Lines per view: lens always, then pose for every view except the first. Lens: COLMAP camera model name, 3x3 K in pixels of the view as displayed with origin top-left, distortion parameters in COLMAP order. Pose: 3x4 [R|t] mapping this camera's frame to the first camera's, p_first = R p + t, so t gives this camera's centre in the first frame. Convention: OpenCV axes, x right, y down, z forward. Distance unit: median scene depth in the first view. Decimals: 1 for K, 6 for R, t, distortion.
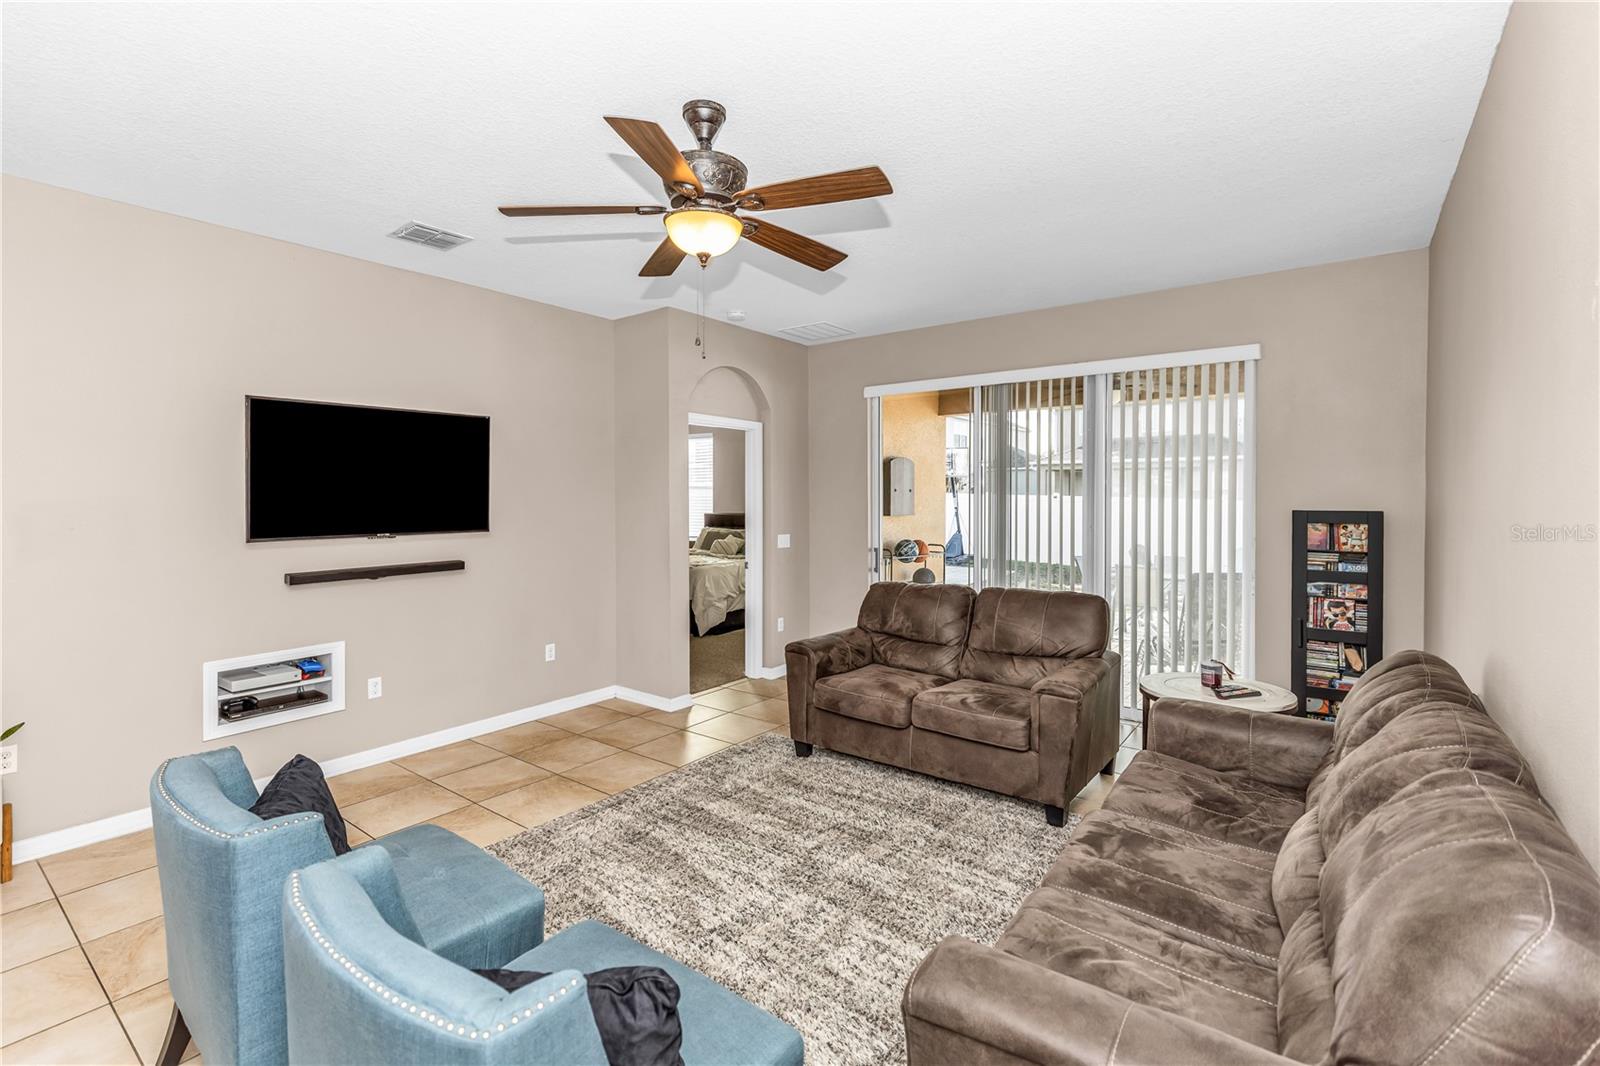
lens RADIAL K [[730.1, 0, 794.3], [0, 730.1, 517.8], [0, 0, 1]] dist [0.000696, 0.002616]
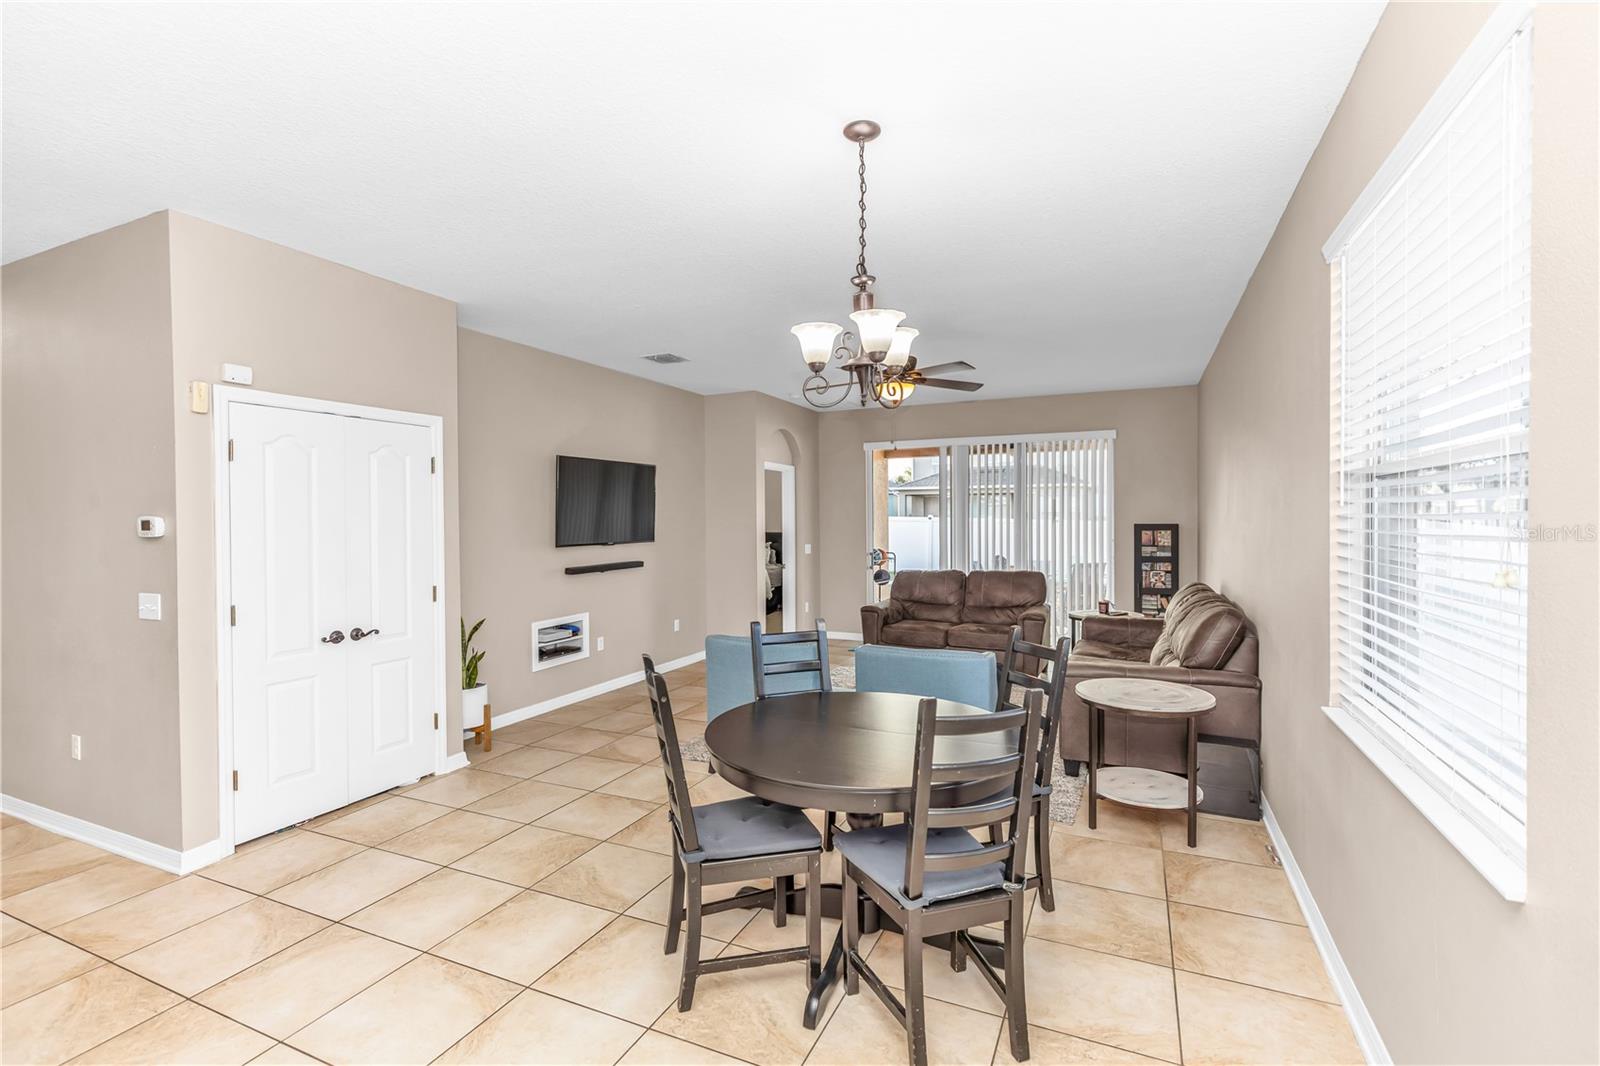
lens RADIAL K [[730.1, 0, 793.3], [0, 730.1, 532.8], [0, 0, 1]] dist [0.000696, 0.002616]
pose [[0.978743, -0.008522, 0.204912, -0.525792], [0.010818, 0.999891, -0.010089, 0.022157], [-0.204804, 0.012091, 0.978728, -0.610658]]
